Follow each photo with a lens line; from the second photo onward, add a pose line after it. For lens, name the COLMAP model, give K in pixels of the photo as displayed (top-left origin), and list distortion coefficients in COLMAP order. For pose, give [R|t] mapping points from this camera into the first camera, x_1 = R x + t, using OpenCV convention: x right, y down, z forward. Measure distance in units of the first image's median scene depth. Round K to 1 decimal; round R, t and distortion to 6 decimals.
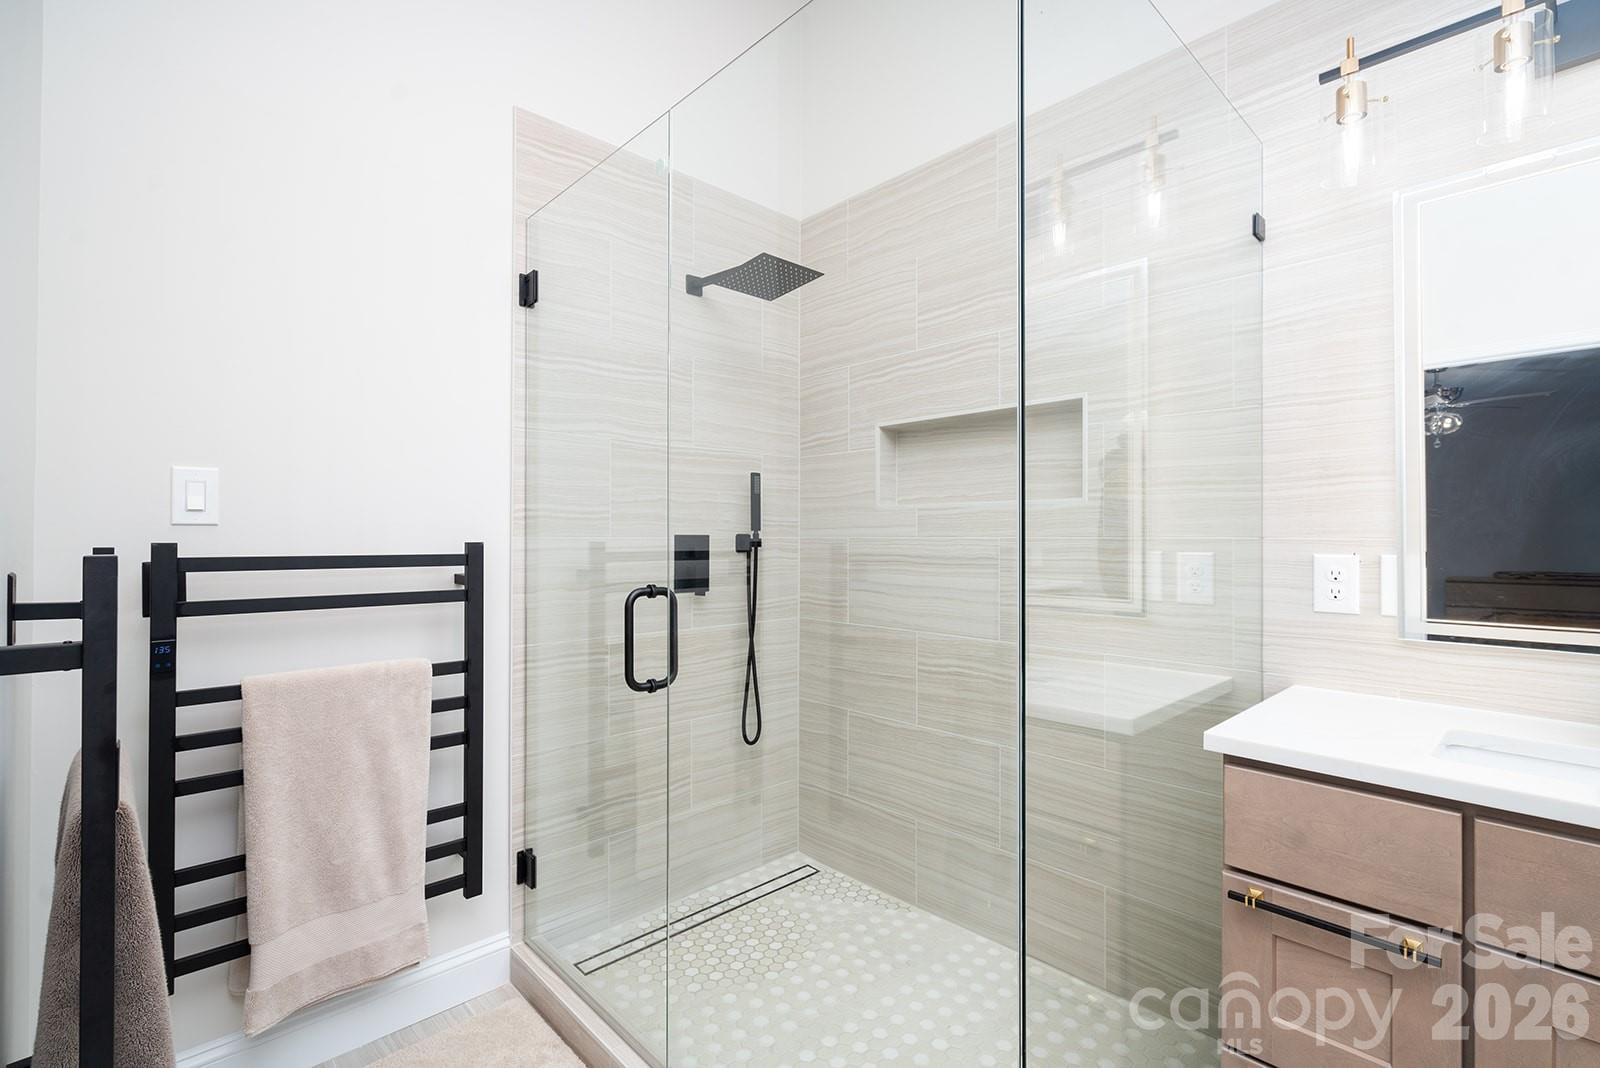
lens RADIAL K [[730.1, 0, 800.6], [0, 730.1, 526.1], [0, 0, 1]] dist [0.002966, -0.000081]
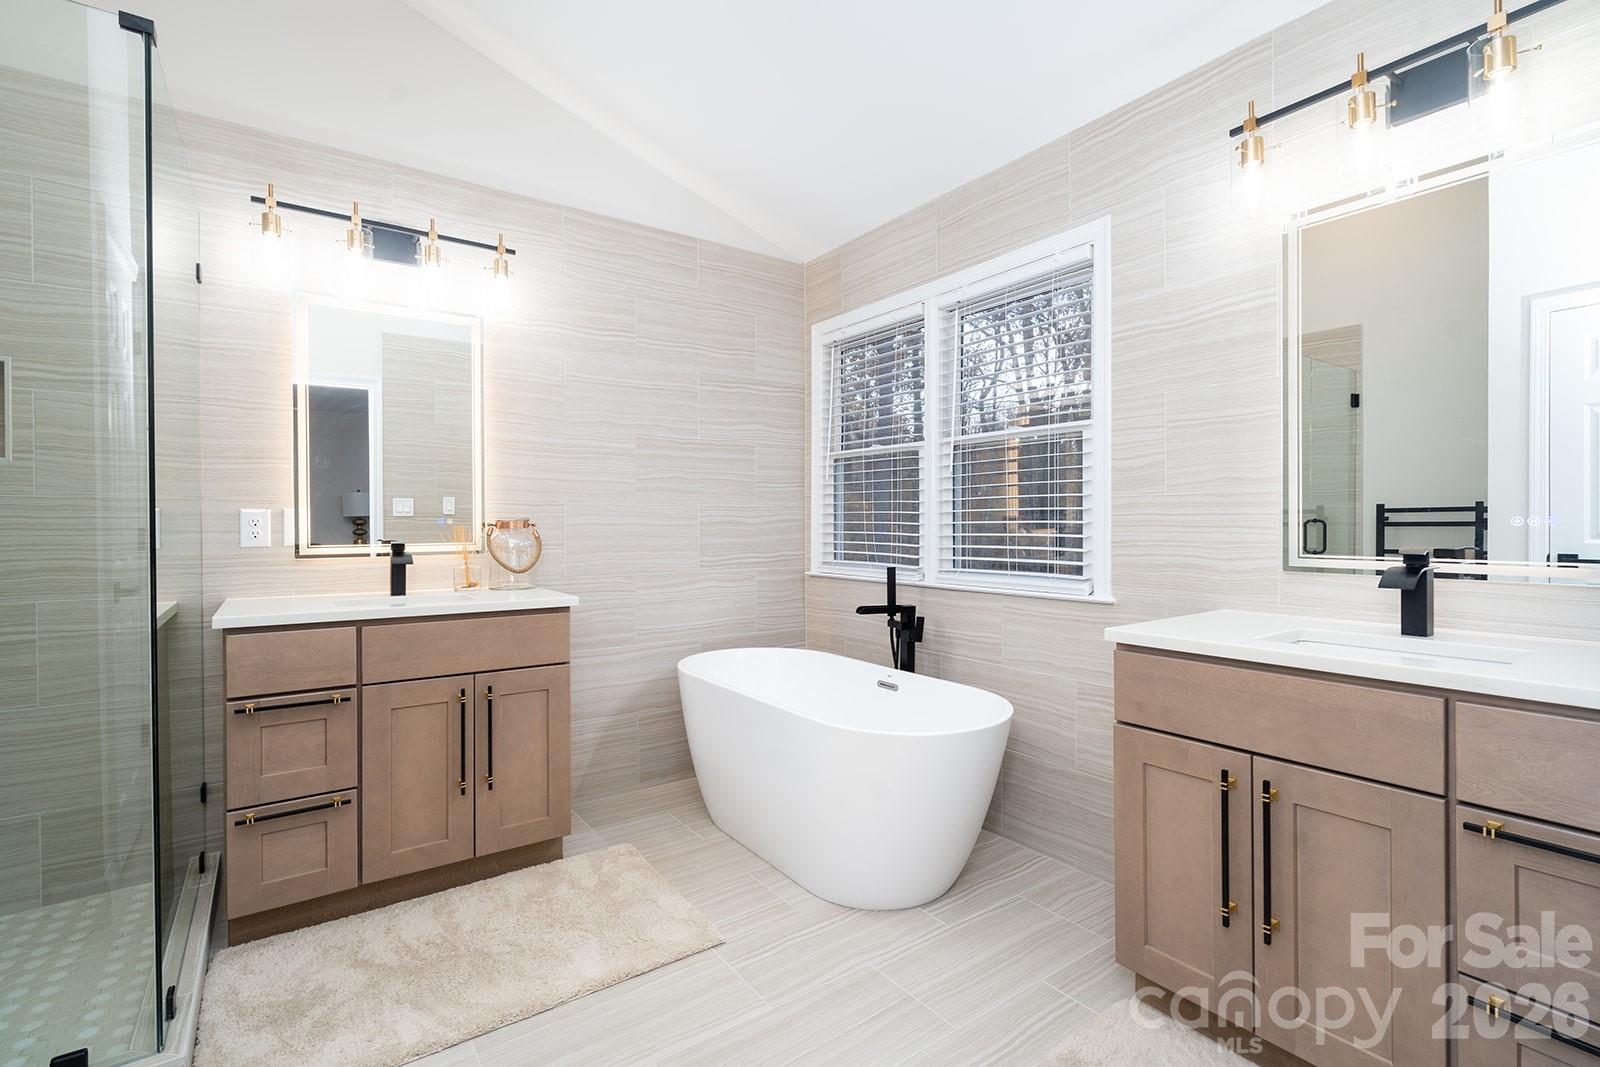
lens RADIAL K [[730.1, 0, 800.2], [0, 730.1, 524.6], [0, 0, 1]] dist [0.002966, -0.000081]
pose [[0.135405, -0.004714, 0.990779, -0.630182], [-0.006881, 0.999960, 0.005698, 0.054663], [-0.990766, -0.007589, 0.135368, -0.337361]]
